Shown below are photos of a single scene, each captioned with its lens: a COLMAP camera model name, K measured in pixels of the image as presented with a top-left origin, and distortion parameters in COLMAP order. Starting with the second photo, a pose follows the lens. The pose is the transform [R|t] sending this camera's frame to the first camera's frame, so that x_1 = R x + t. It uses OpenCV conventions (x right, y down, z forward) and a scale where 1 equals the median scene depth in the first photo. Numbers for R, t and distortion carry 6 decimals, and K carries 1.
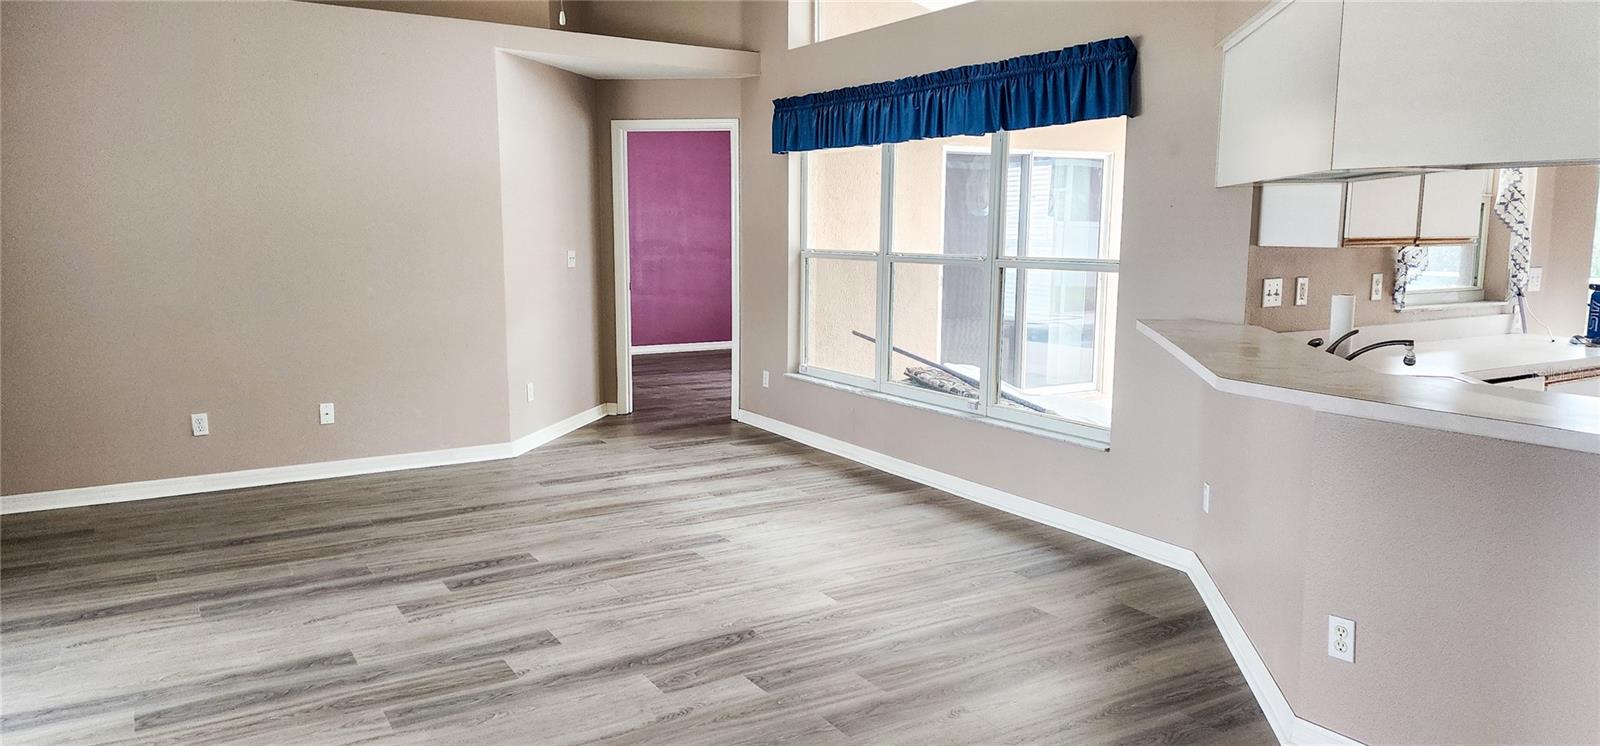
lens RADIAL K [[1082.3, 0, 798.8], [0, 1082.3, 369.9], [0, 0, 1]] dist [-0.010944, 0.003170]
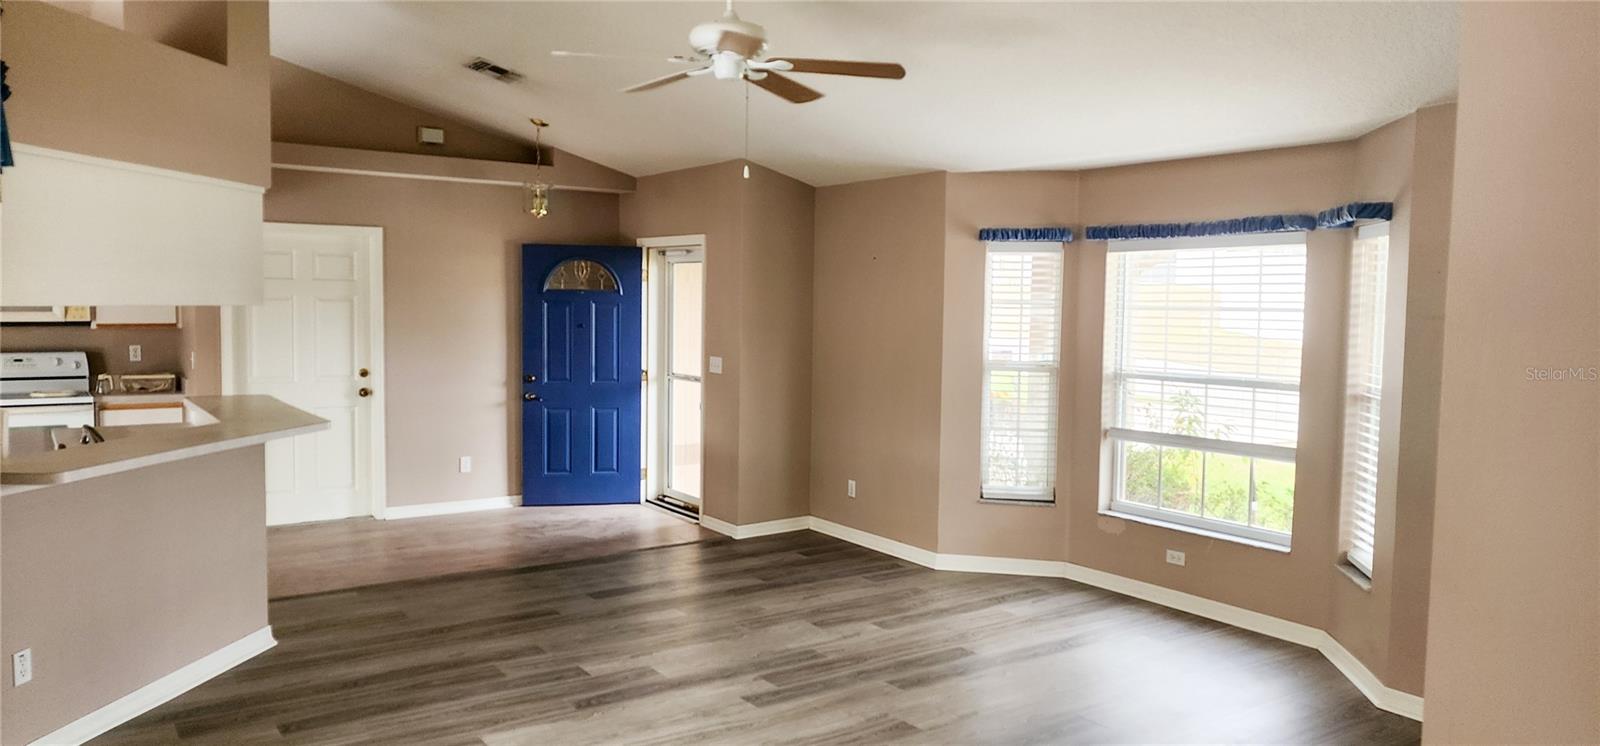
lens RADIAL K [[1082.3, 0, 801.8], [0, 1082.3, 372.7], [0, 0, 1]] dist [-0.010944, 0.003170]
pose [[-0.997526, -0.022871, -0.066474, -0.197948], [-0.036142, 0.977906, 0.205896, -0.349009], [0.060297, 0.207789, -0.976313, 2.087164]]
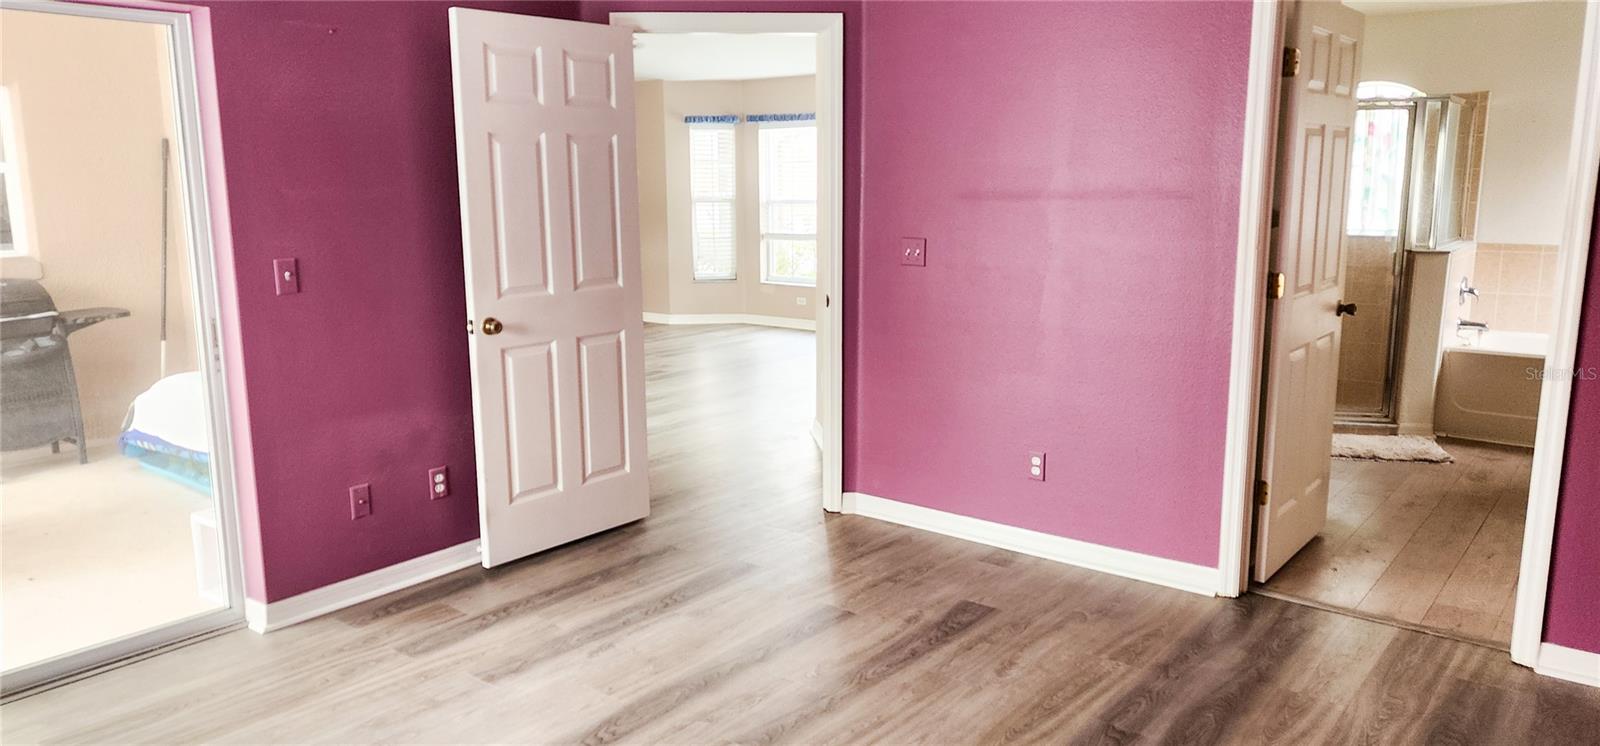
lens RADIAL K [[1082.3, 0, 804.7], [0, 1082.3, 377.7], [0, 0, 1]] dist [-0.010944, 0.003170]
pose [[-0.947452, 0.054642, -0.315198, 0.044766], [-0.049662, 0.948235, 0.313662, -0.483188], [0.316021, 0.312833, -0.895693, 3.233450]]
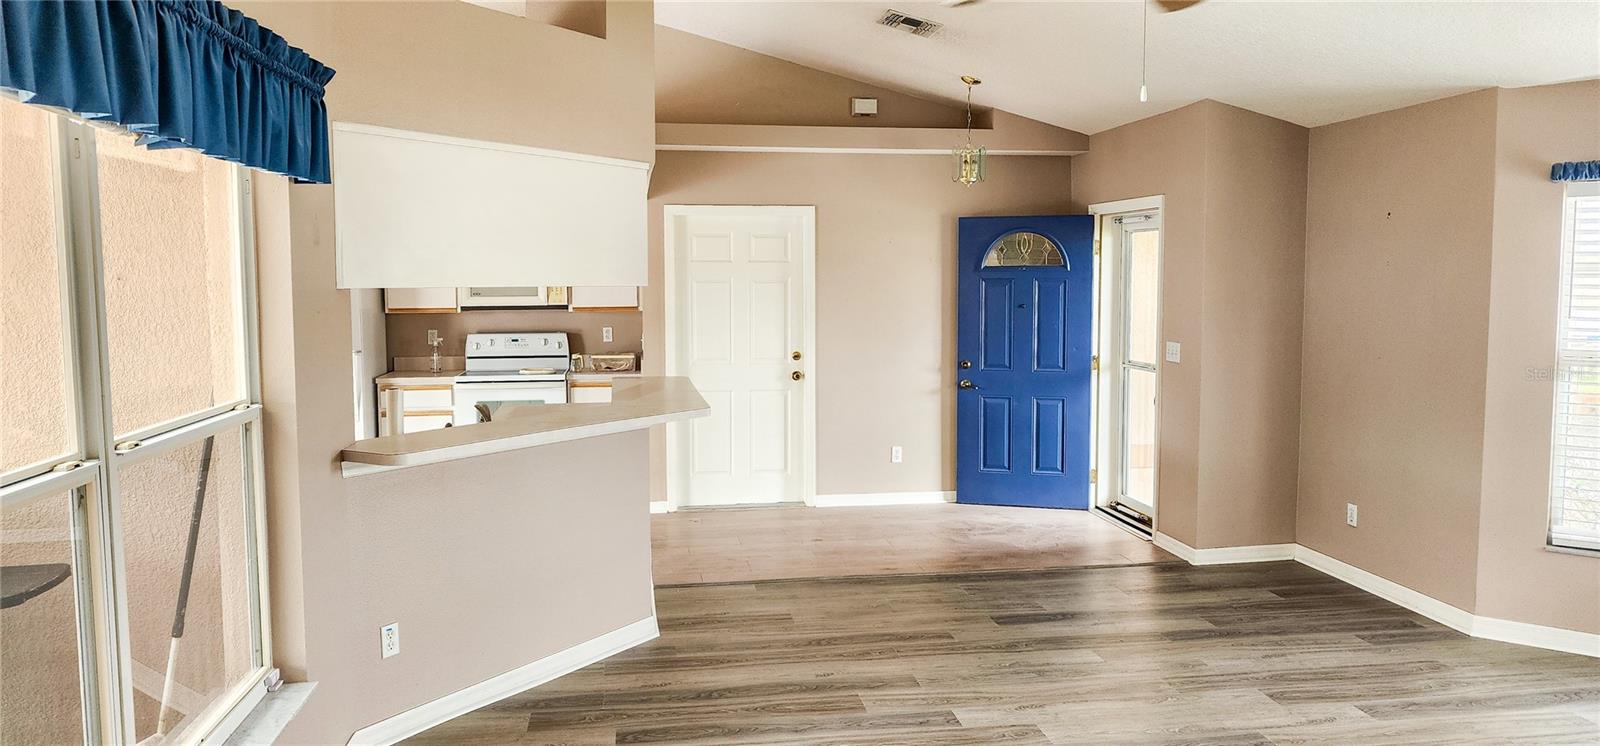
lens RADIAL K [[1082.3, 0, 802.9], [0, 1082.3, 362.5], [0, 0, 1]] dist [-0.010944, 0.003170]
pose [[-0.917972, -0.039286, 0.394694, -0.302700], [0.048323, 0.976594, 0.209592, -0.306072], [-0.393690, 0.211473, -0.894588, 1.839267]]
